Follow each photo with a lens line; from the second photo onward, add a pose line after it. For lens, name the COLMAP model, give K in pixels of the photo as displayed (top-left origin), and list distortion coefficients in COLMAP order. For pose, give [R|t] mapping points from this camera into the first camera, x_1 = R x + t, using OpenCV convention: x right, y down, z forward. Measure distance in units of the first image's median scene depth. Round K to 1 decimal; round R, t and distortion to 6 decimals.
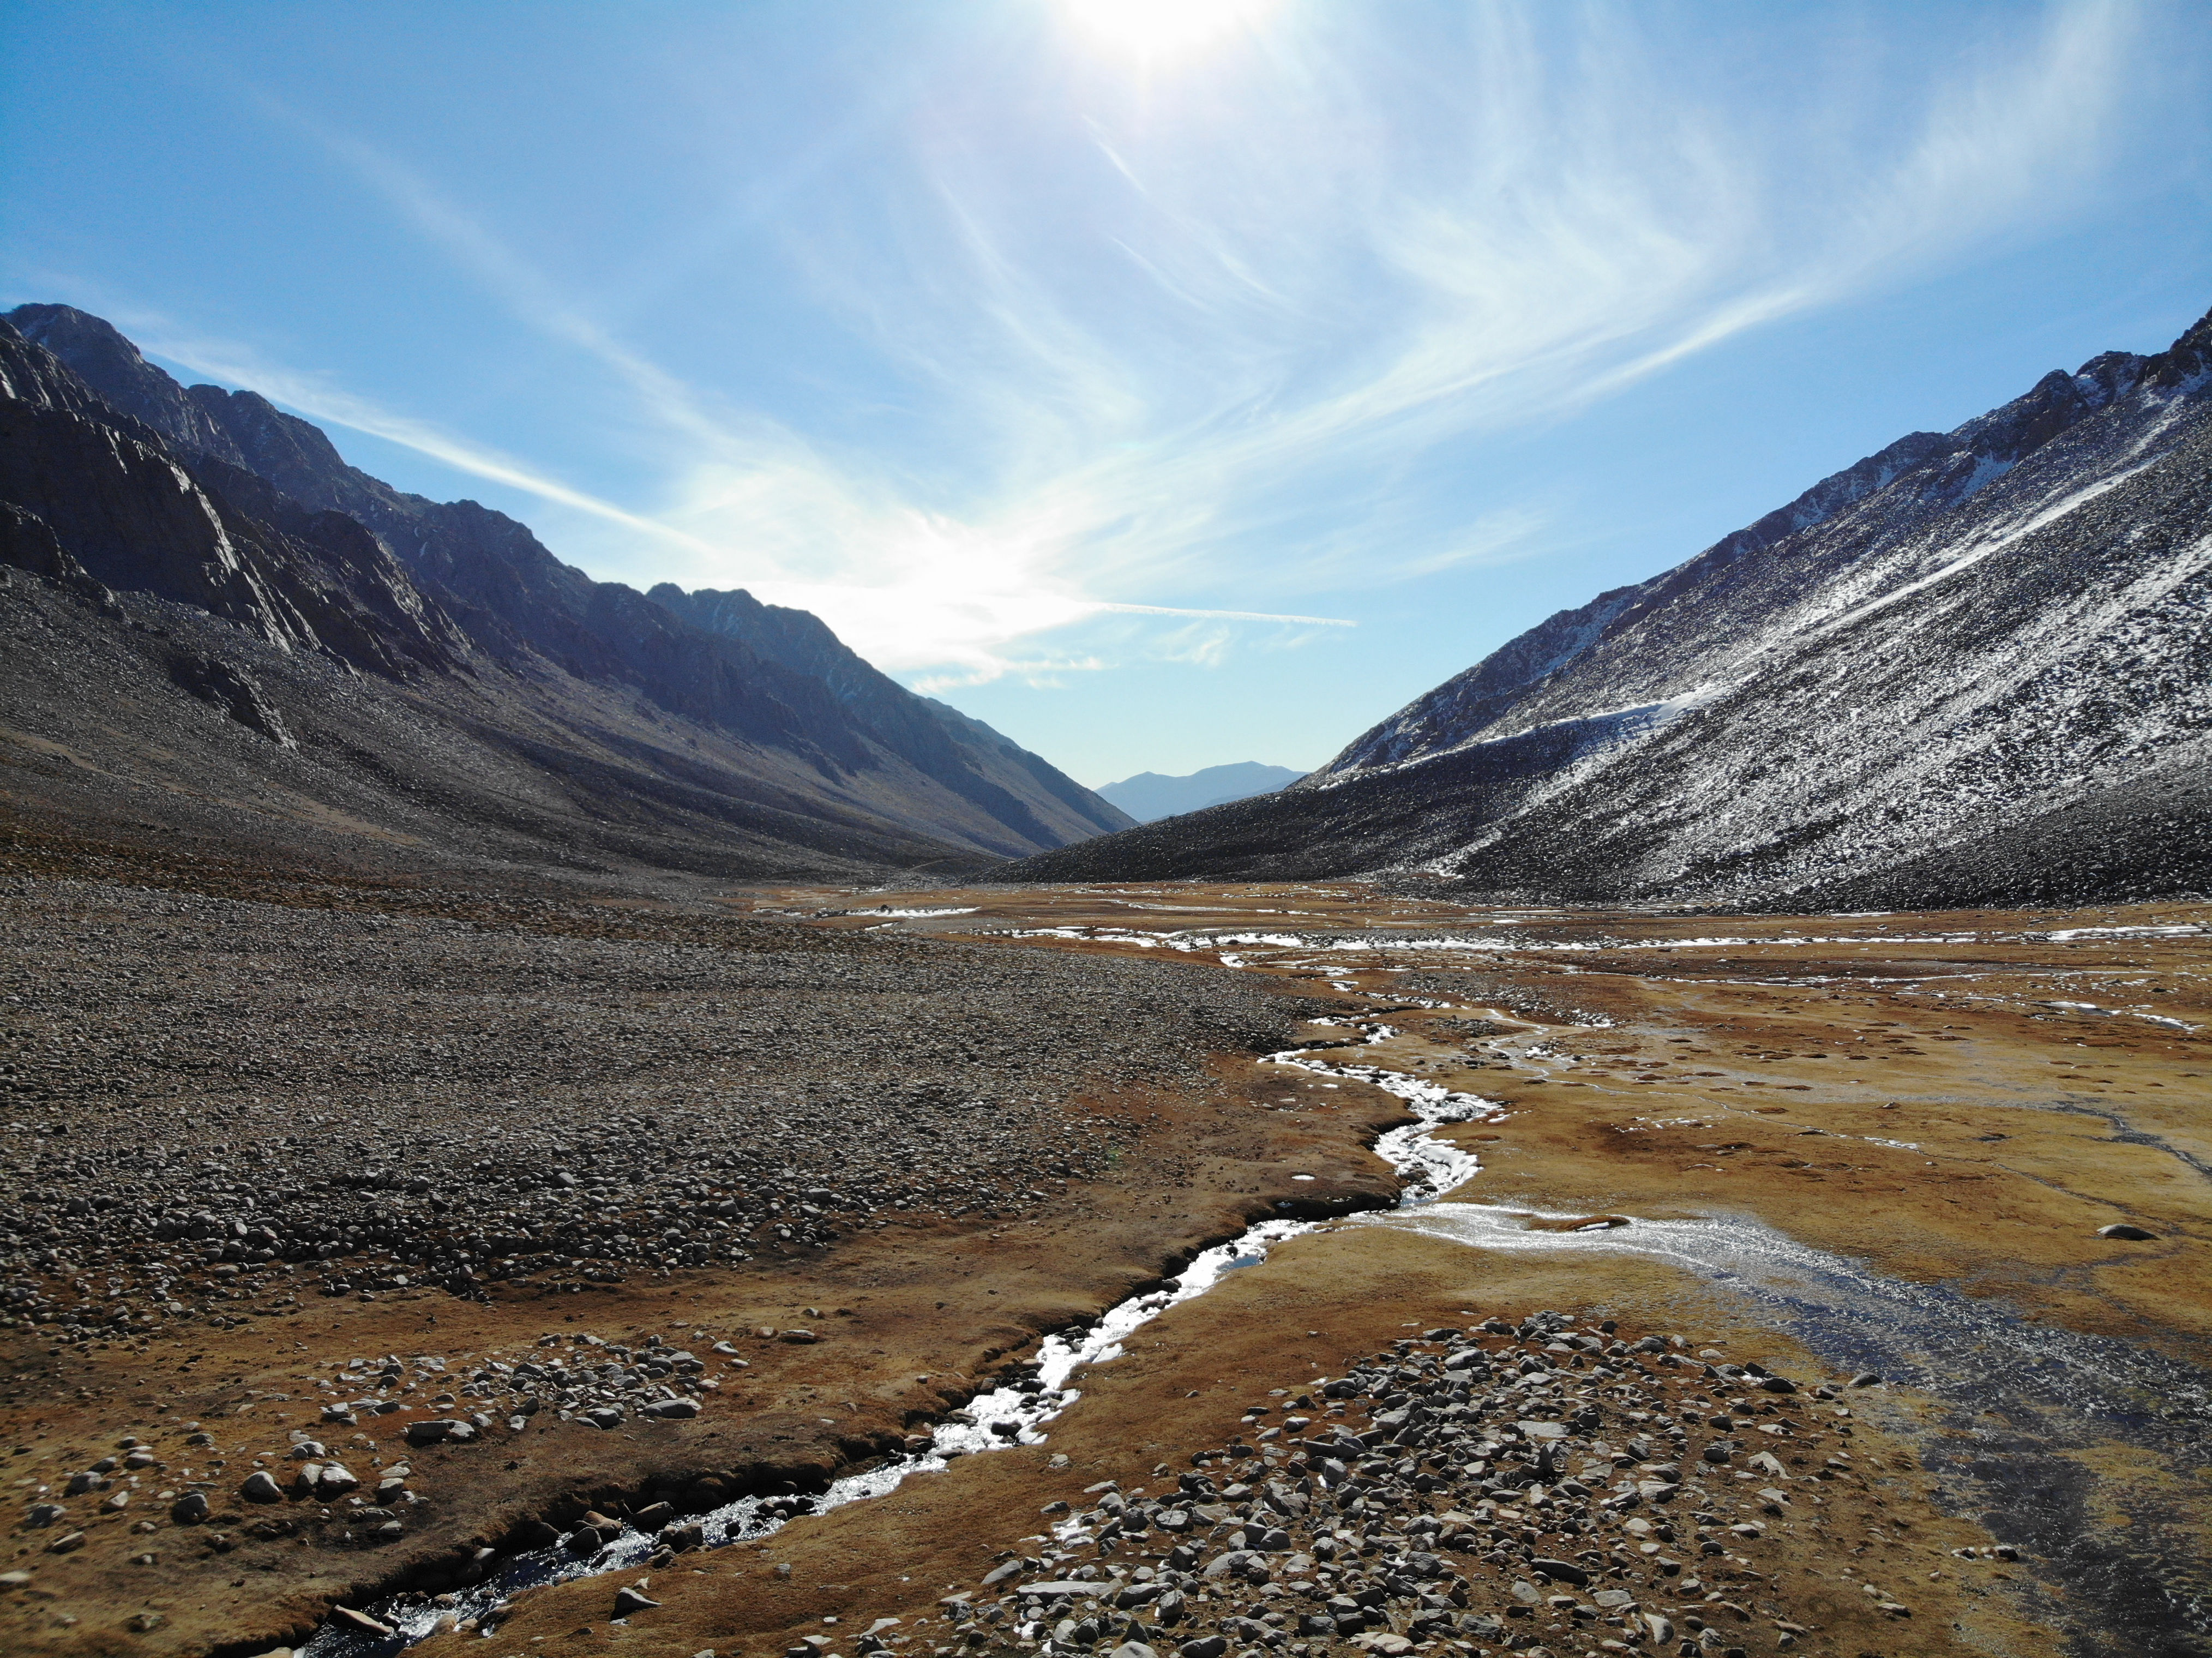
lens RADIAL K [[1642.1, 0, 1130.8], [0, 1642.1, 809.6], [0, 0, 1]] dist [0.026335, -0.127847]
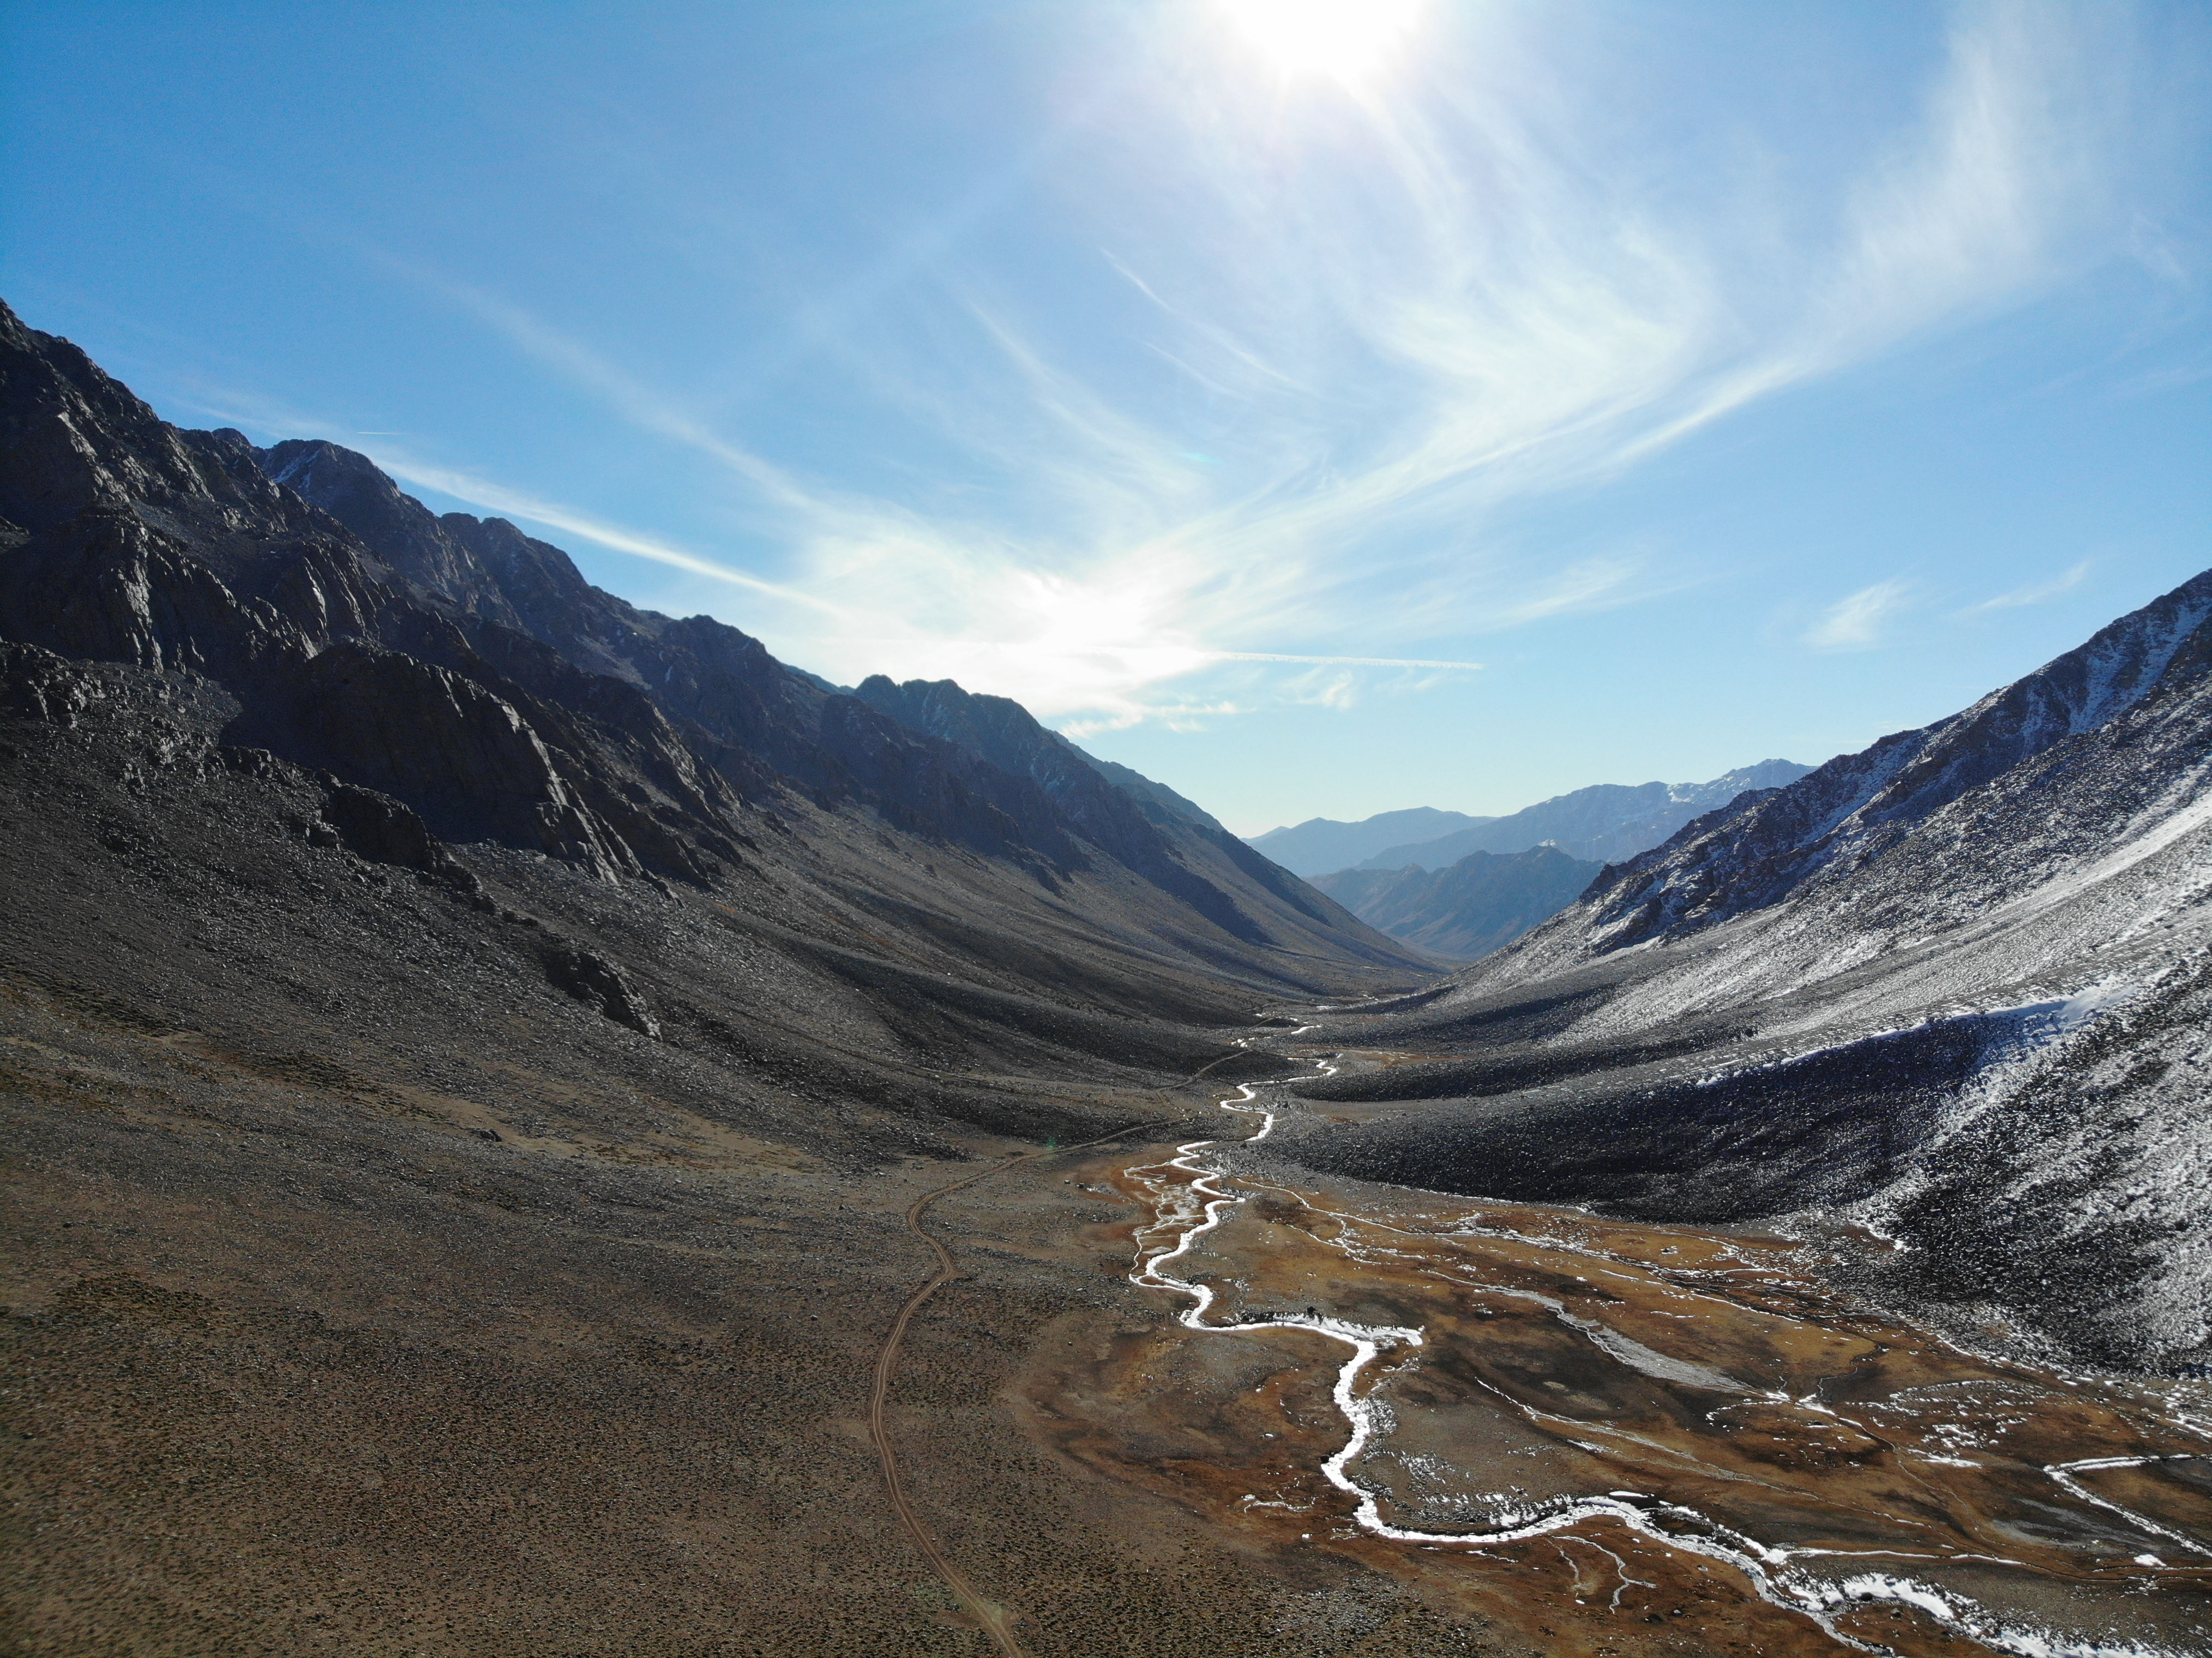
lens RADIAL K [[1642.1, 0, 1129.0], [0, 1642.1, 798.9], [0, 0, 1]] dist [0.026335, -0.127847]
pose [[0.994705, -0.006075, -0.102595, -0.069807], [0.002950, 0.999528, -0.030580, -0.092316], [0.102732, 0.030116, 0.994253, 0.005734]]
